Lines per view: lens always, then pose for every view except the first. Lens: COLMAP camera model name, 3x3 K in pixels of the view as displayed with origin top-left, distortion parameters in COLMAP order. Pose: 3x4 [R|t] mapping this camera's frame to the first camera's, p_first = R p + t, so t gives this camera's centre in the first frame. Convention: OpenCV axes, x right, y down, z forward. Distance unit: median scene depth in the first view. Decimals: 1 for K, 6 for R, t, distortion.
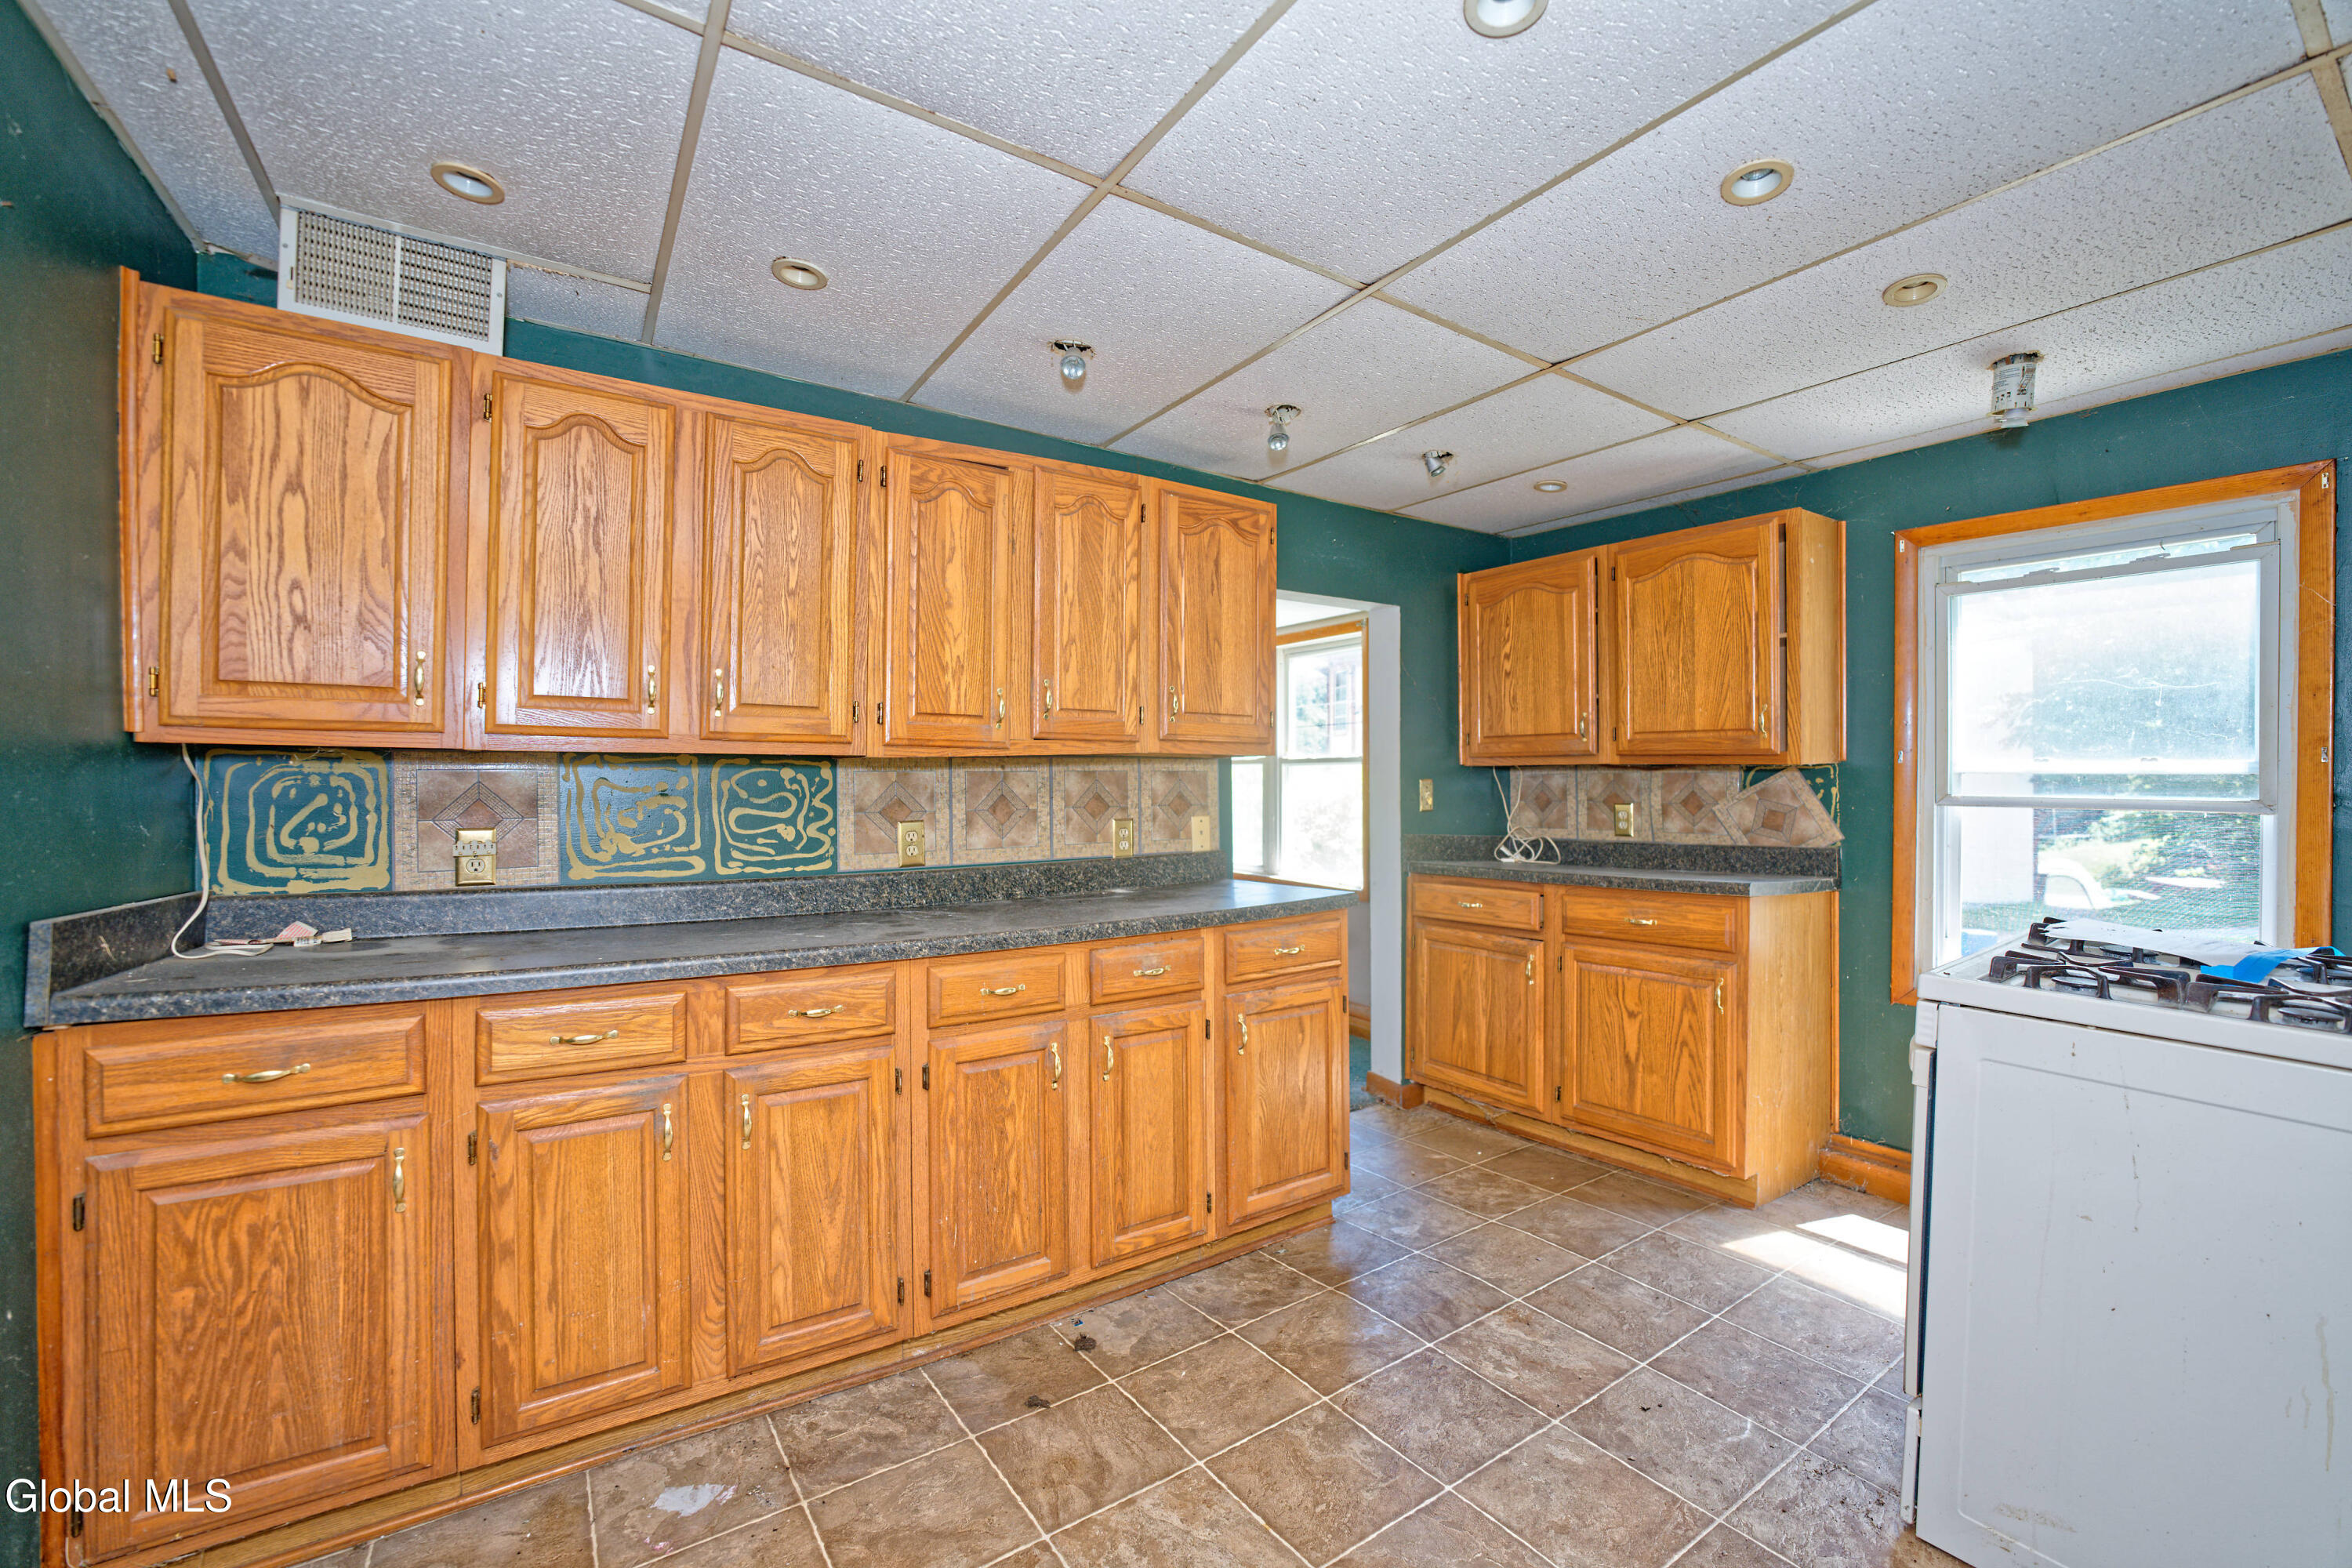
lens RADIAL K [[954.9, 0, 1175.0], [0, 954.9, 782.3], [0, 0, 1]] dist [-0.002985, -0.000245]
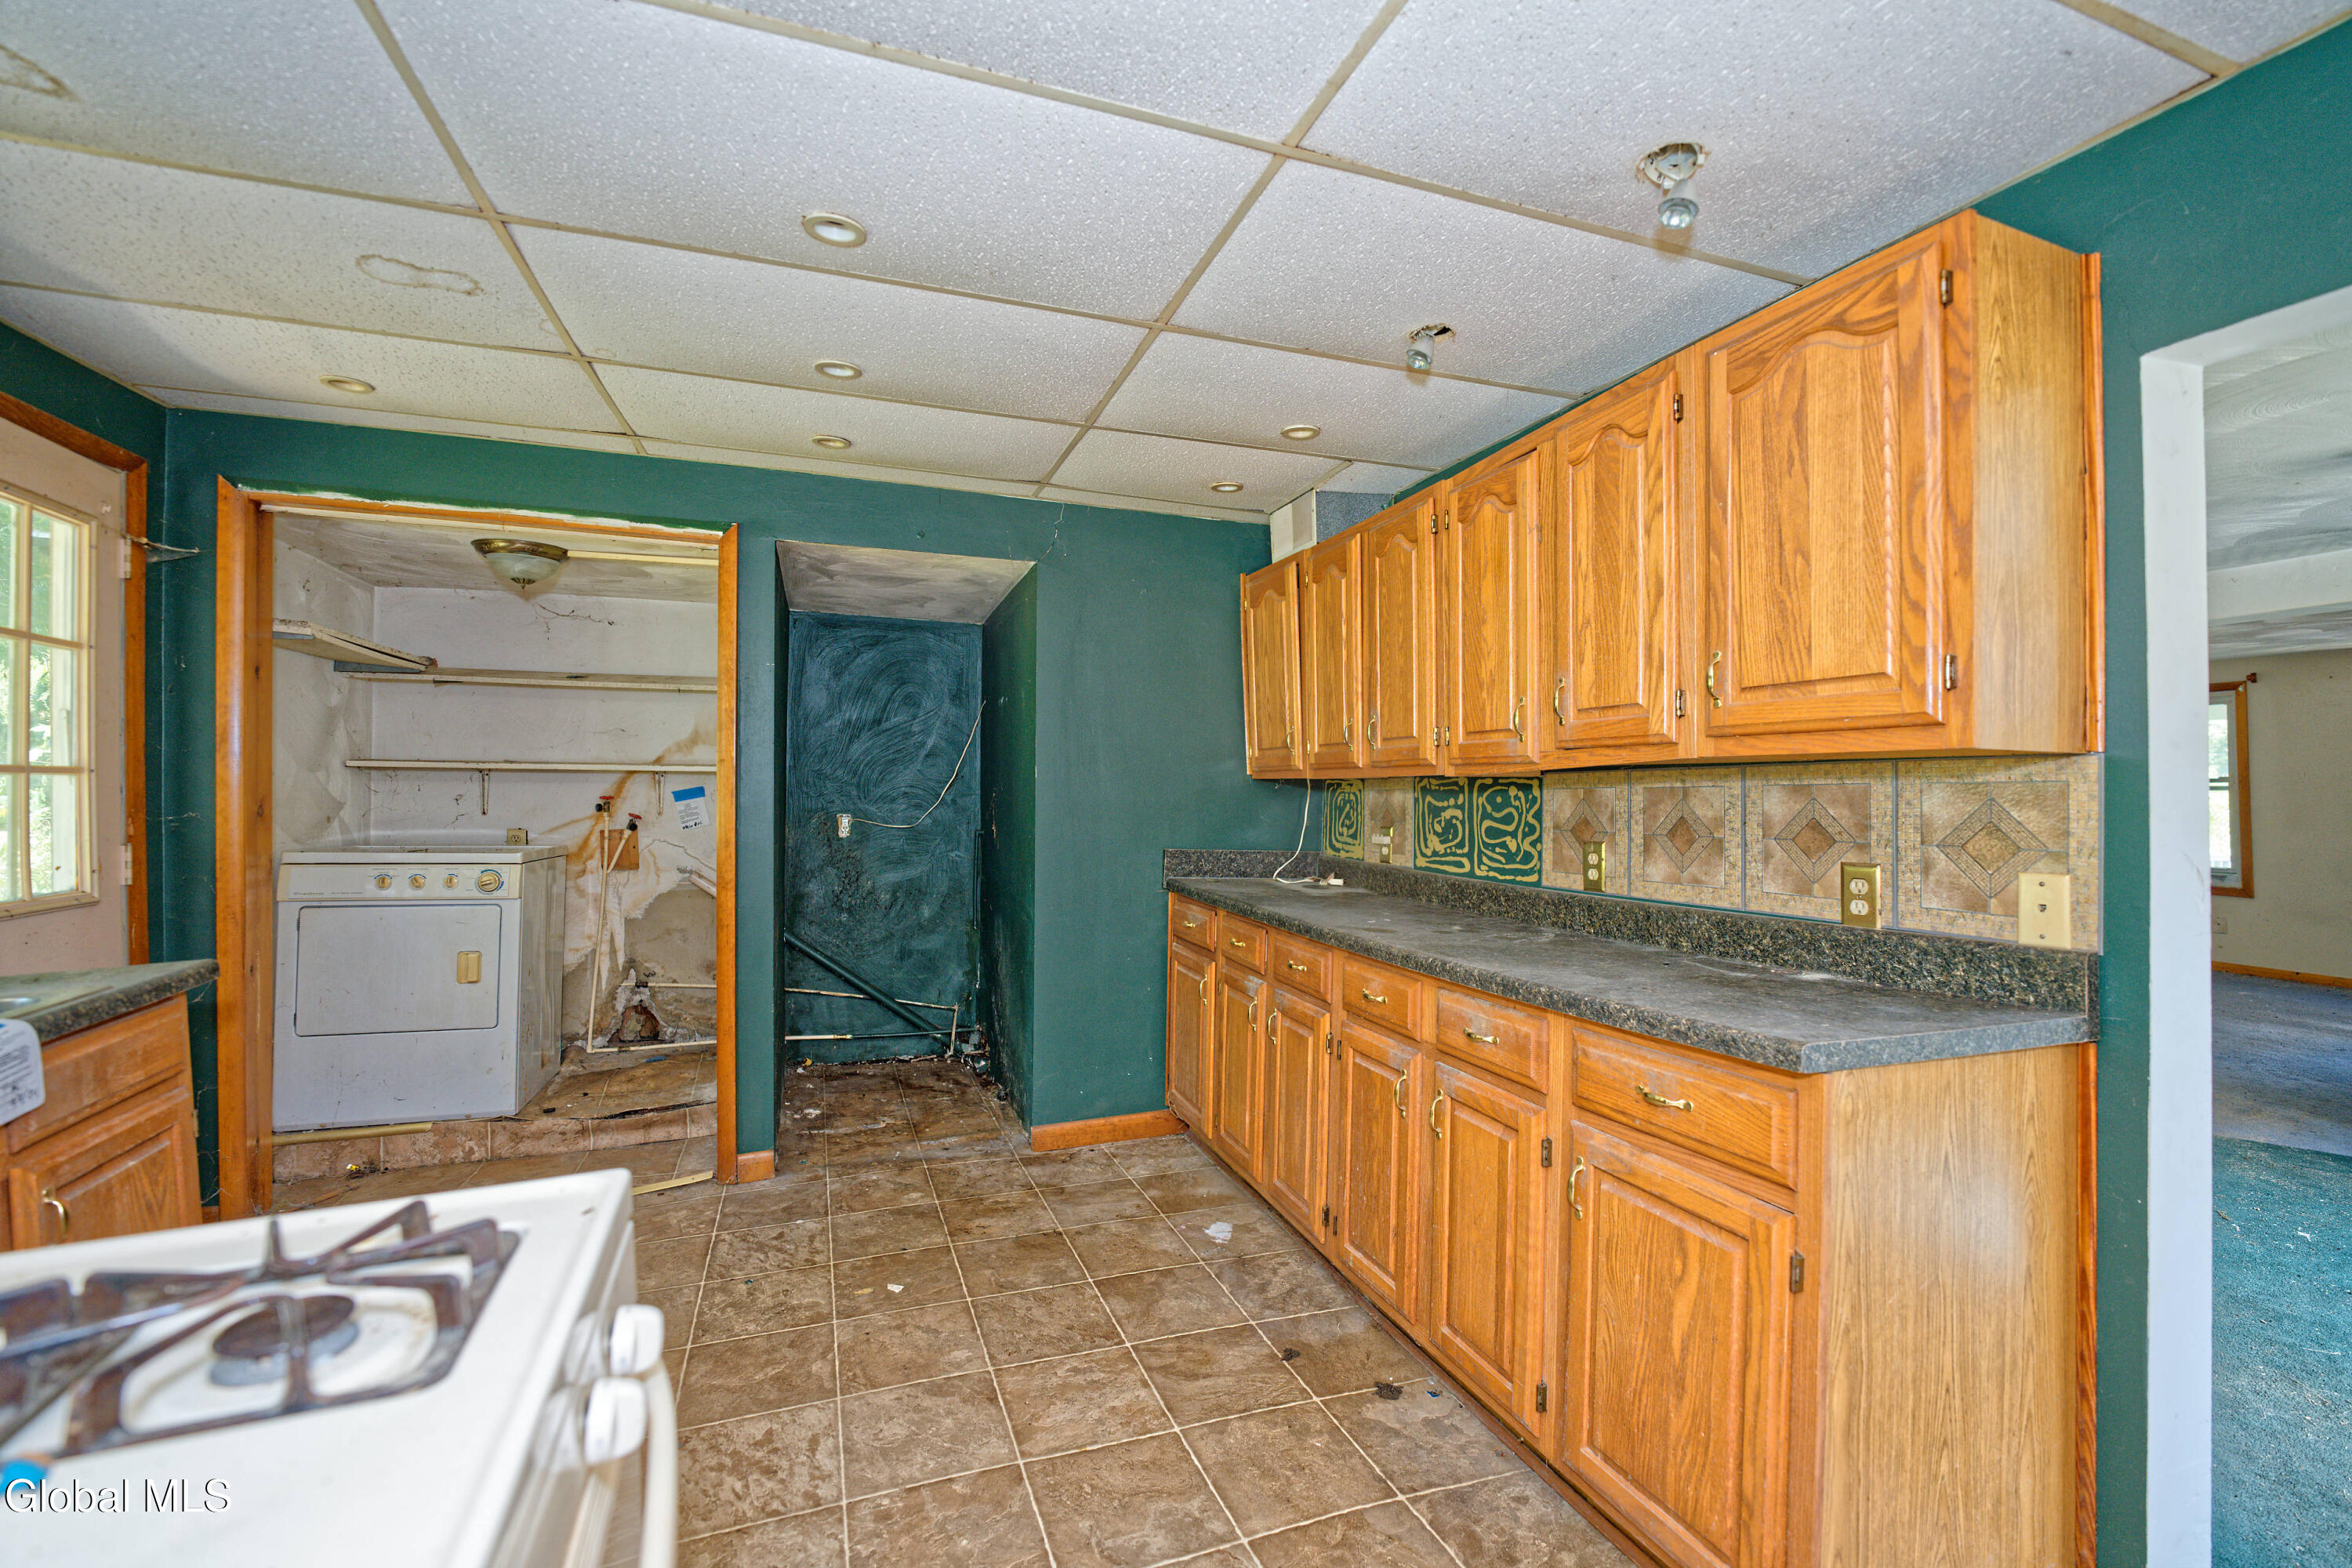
lens RADIAL K [[954.9, 0, 1175.3], [0, 954.9, 786.4], [0, 0, 1]] dist [-0.002985, -0.000245]
pose [[-0.215035, -0.007720, -0.976576, 0.743286], [-0.003320, 0.999969, -0.007174, -0.005421], [0.976601, 0.001700, -0.215053, 0.839286]]
